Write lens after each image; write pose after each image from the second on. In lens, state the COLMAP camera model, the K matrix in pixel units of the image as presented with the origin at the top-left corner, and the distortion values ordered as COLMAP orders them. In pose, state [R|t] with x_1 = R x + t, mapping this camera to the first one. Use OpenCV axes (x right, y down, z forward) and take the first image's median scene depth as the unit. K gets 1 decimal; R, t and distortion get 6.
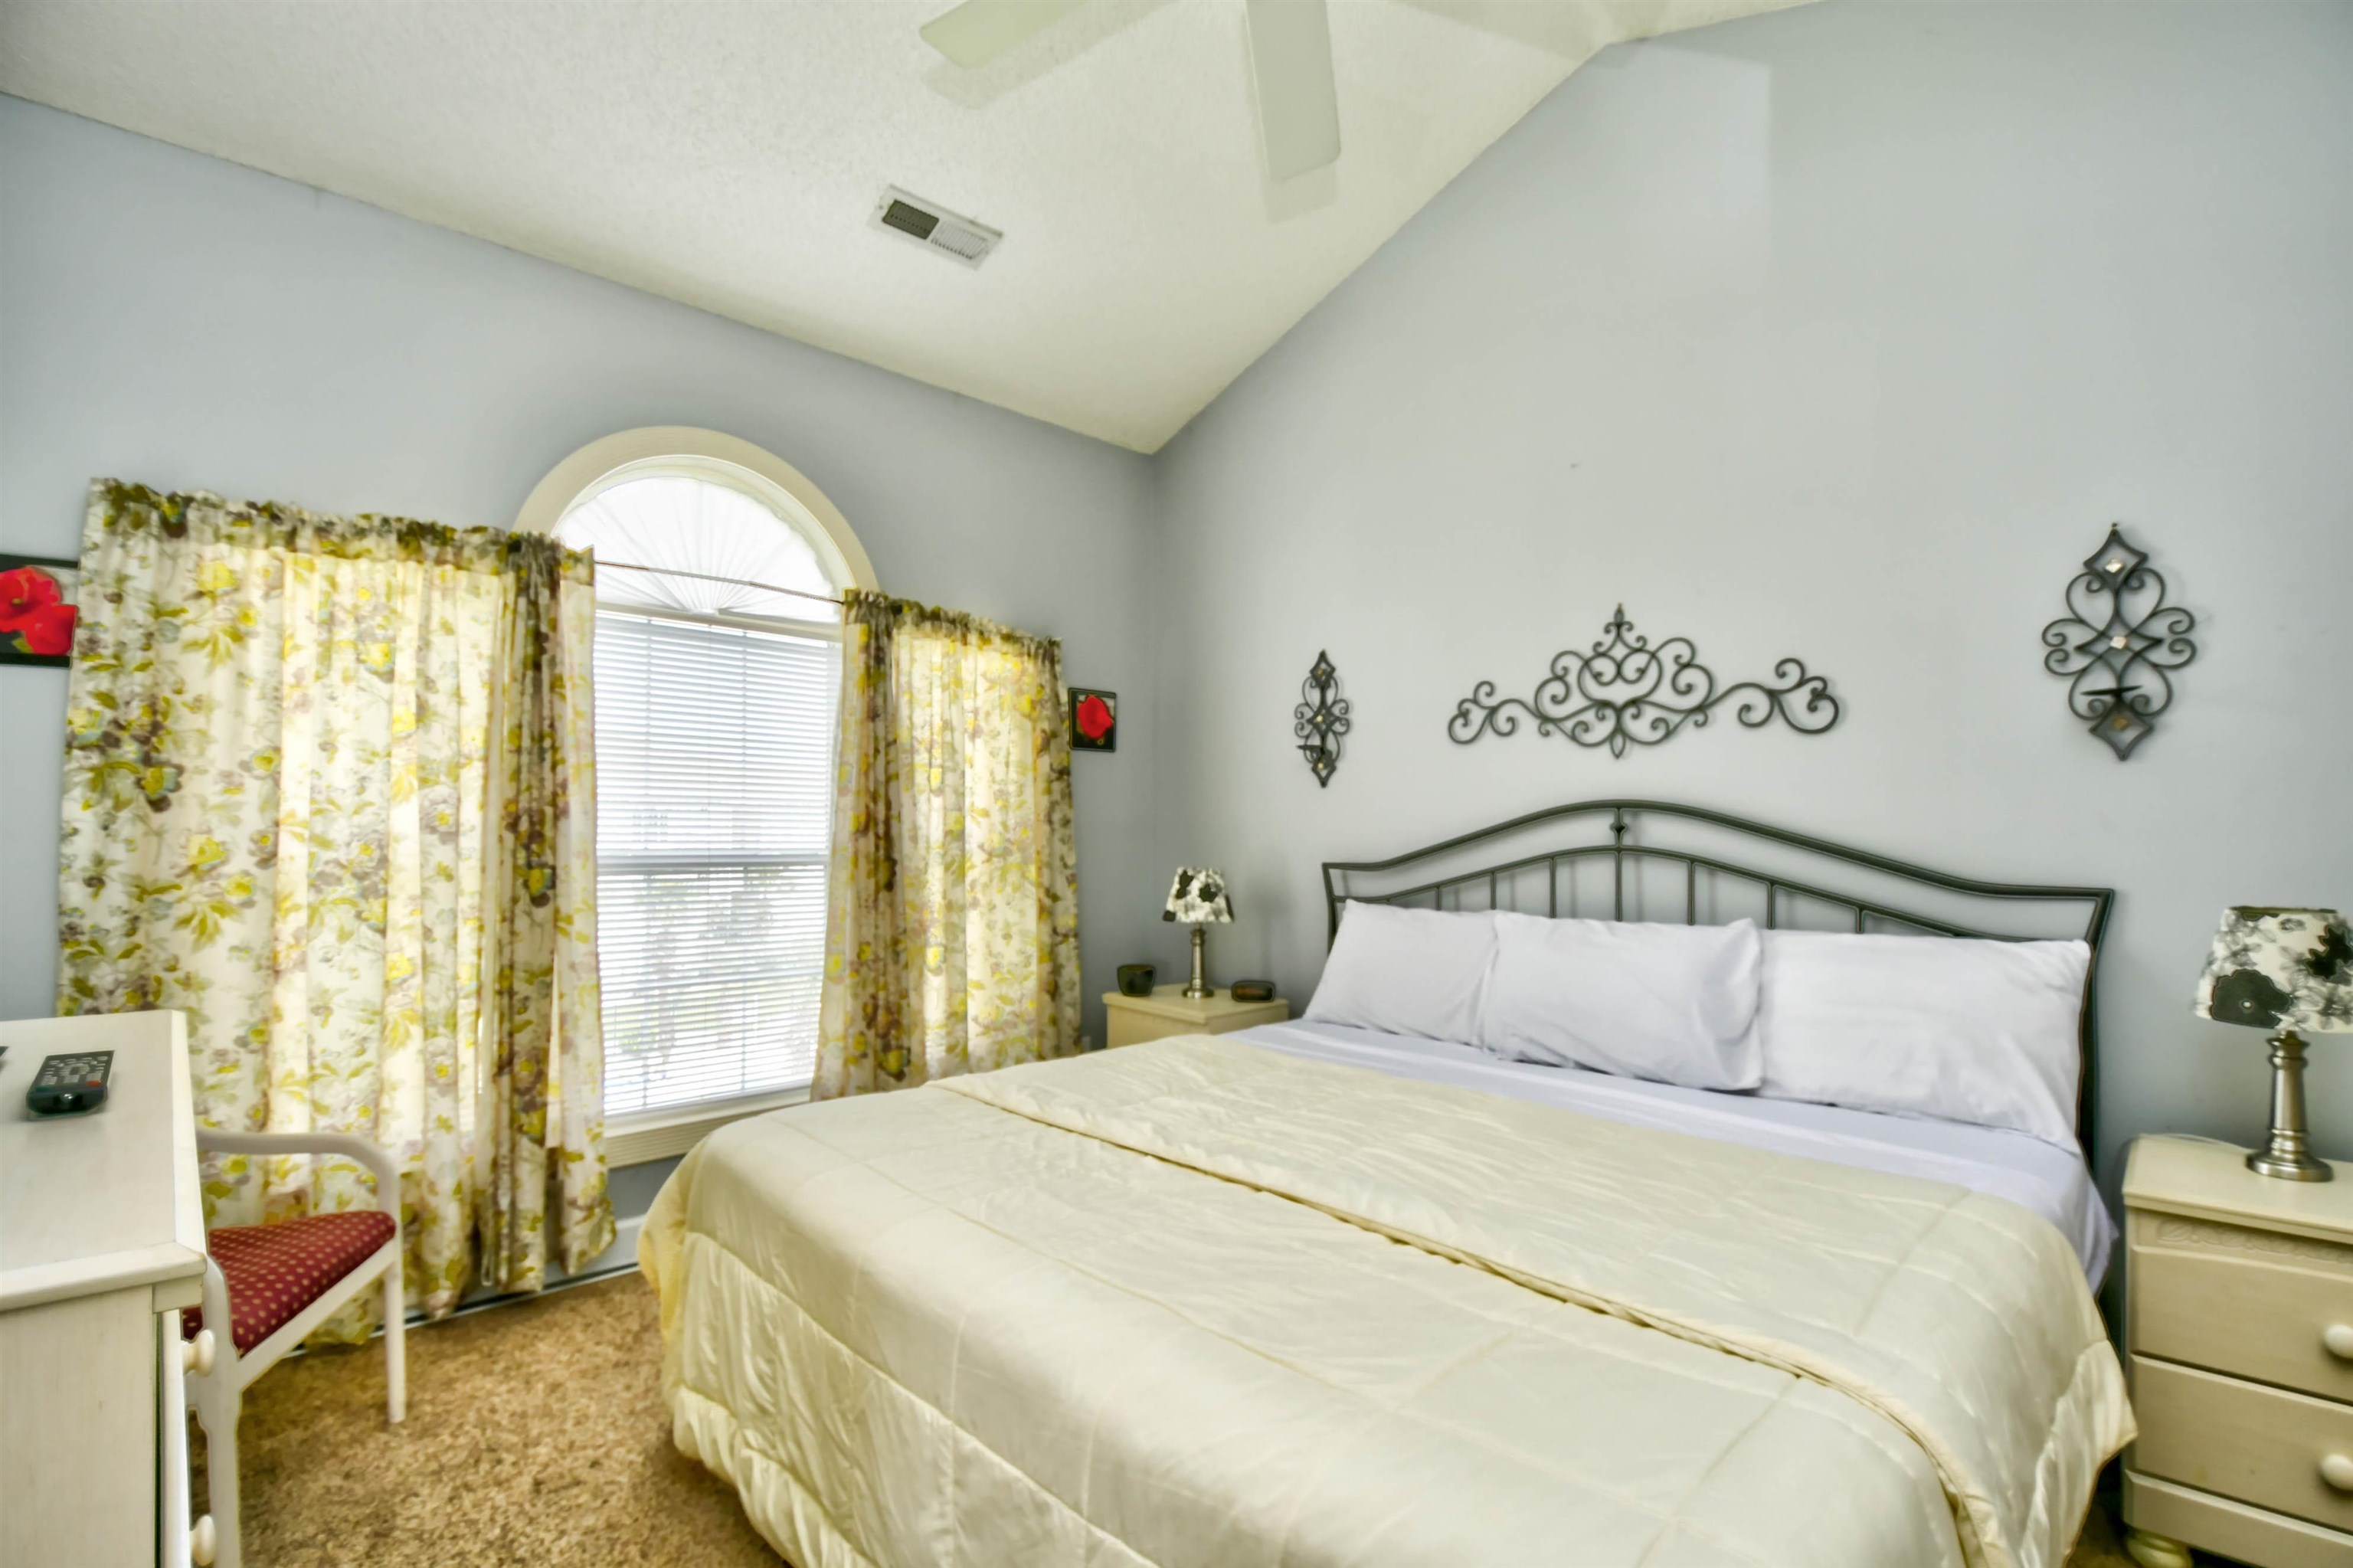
lens RADIAL K [[1039.4, 0, 1176.0], [0, 1039.4, 806.3], [0, 0, 1]] dist [0.000166, -0.016605]
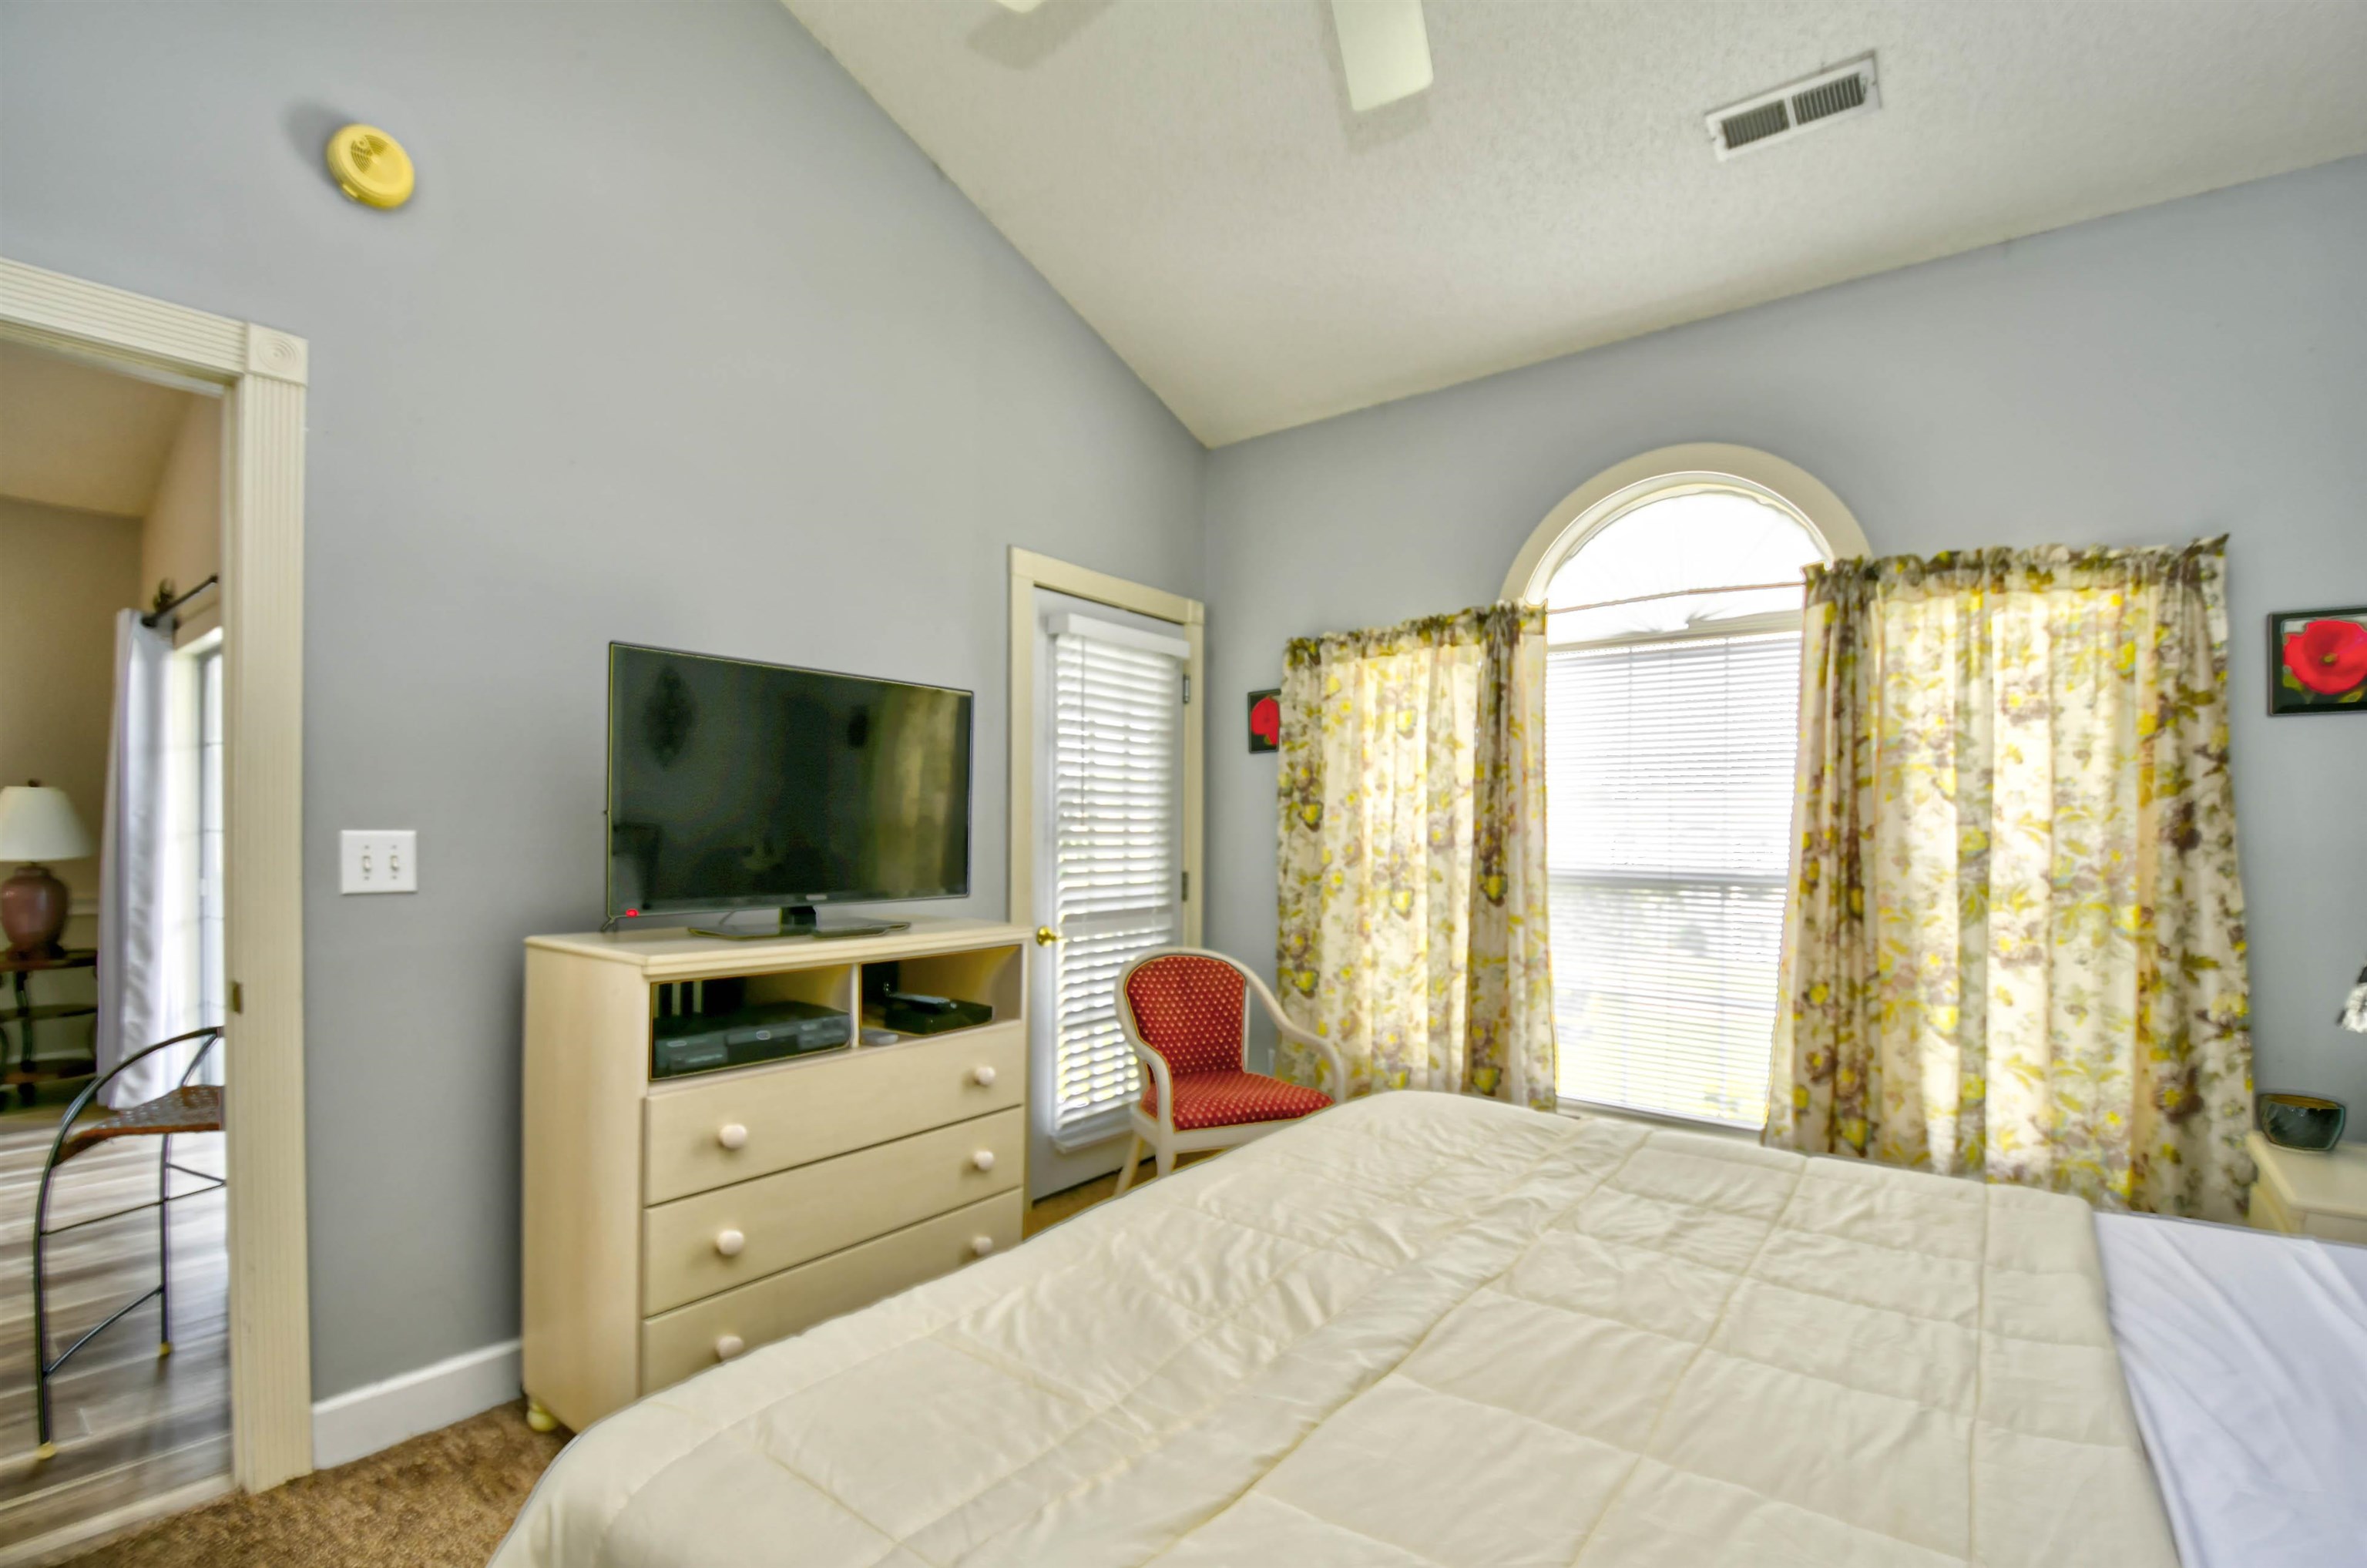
lens RADIAL K [[1041.3, 0, 1217.2], [0, 1041.3, 840.4], [0, 0, 1]] dist [0.000277, -0.015815]
pose [[0.175498, 0.010026, -0.984429, 0.440391], [0.017814, 0.999752, 0.013358, -0.003909], [0.984319, -0.019881, 0.175276, 0.367733]]
